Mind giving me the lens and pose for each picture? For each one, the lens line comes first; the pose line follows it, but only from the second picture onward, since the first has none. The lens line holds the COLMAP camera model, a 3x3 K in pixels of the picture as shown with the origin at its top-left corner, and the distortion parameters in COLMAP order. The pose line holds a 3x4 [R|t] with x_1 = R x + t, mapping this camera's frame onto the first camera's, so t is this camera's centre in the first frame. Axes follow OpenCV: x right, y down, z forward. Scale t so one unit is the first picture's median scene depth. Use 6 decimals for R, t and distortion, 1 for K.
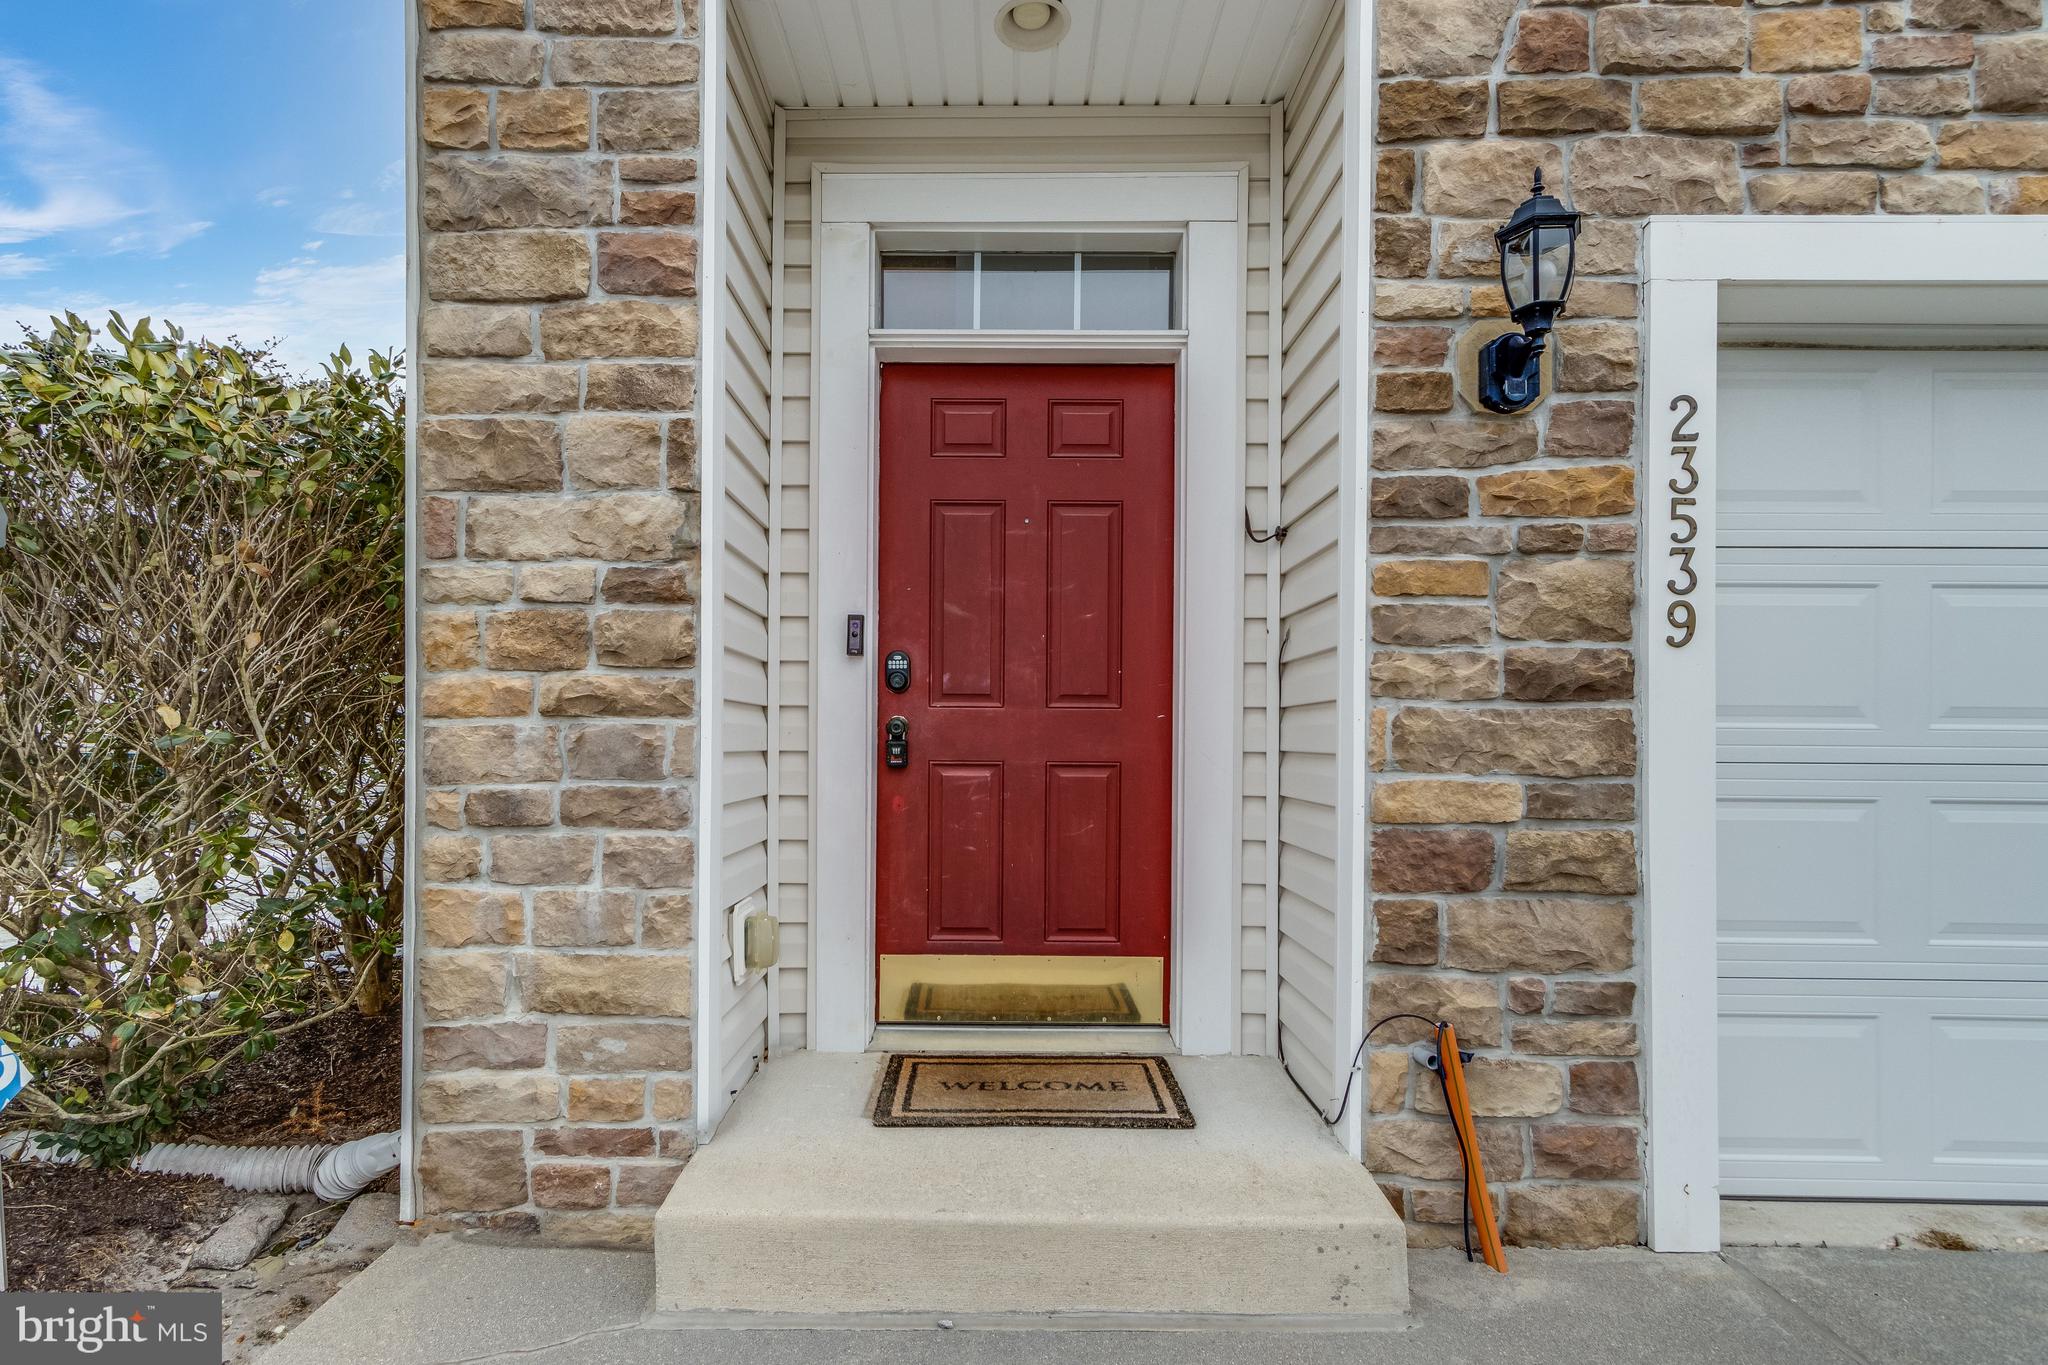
lens RADIAL K [[1012.8, 0, 1014.4], [0, 1012.8, 692.2], [0, 0, 1]] dist [0.003380, 0.000262]
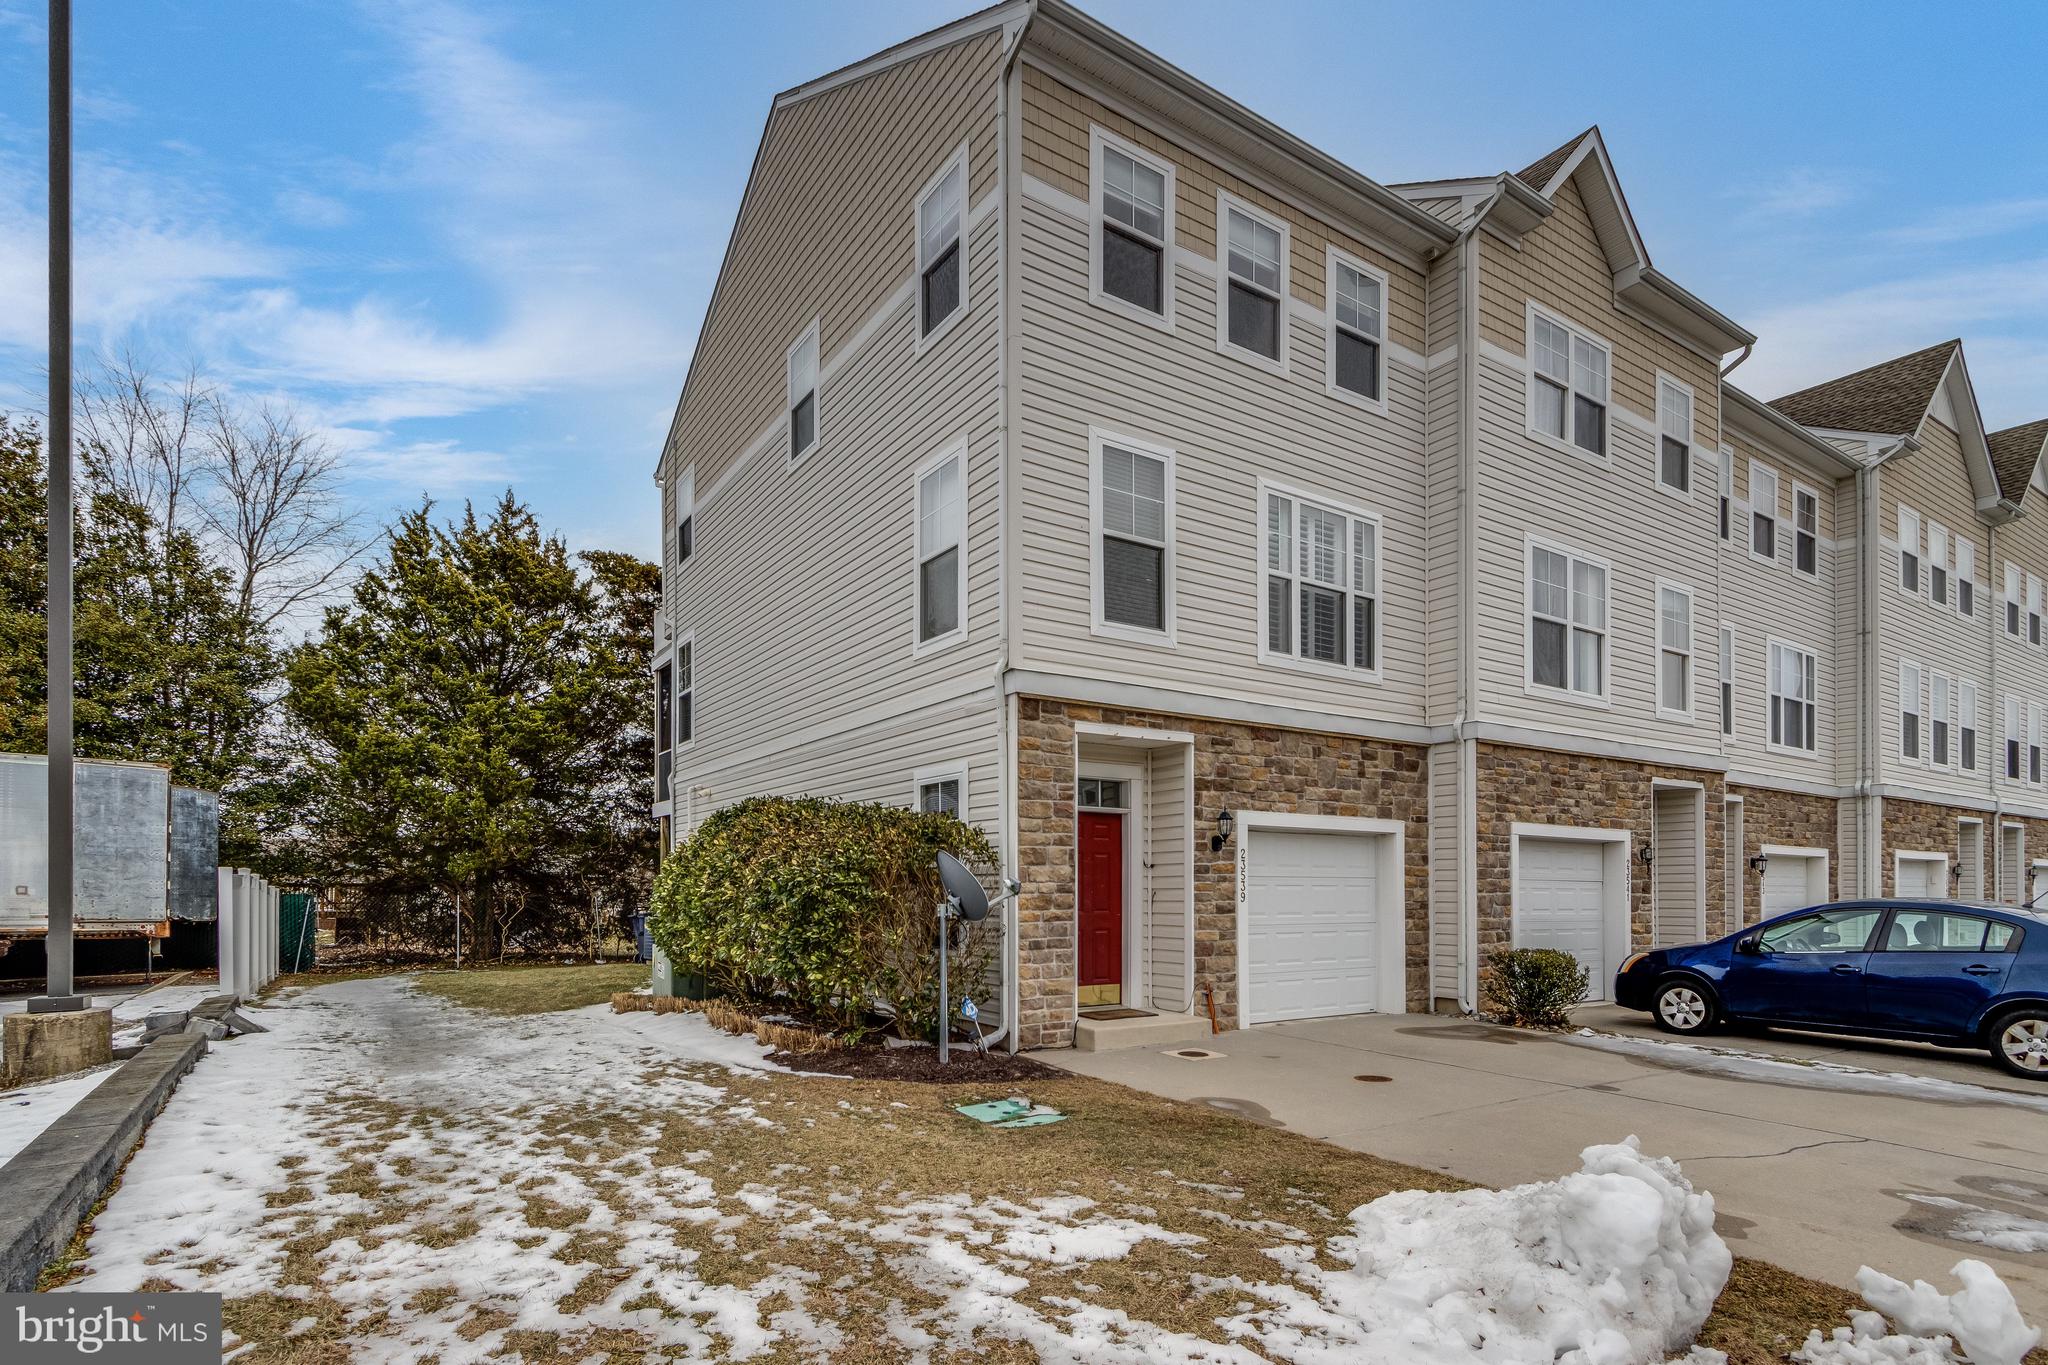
lens RADIAL K [[1012.8, 0, 1014.4], [0, 1012.8, 692.2], [0, 0, 1]] dist [0.003380, 0.000262]
pose [[0.835147, 0.100292, 0.540806, -2.907903], [-0.033133, 0.990623, -0.132544, -0.351327], [-0.549028, 0.092776, 0.830639, -2.458031]]
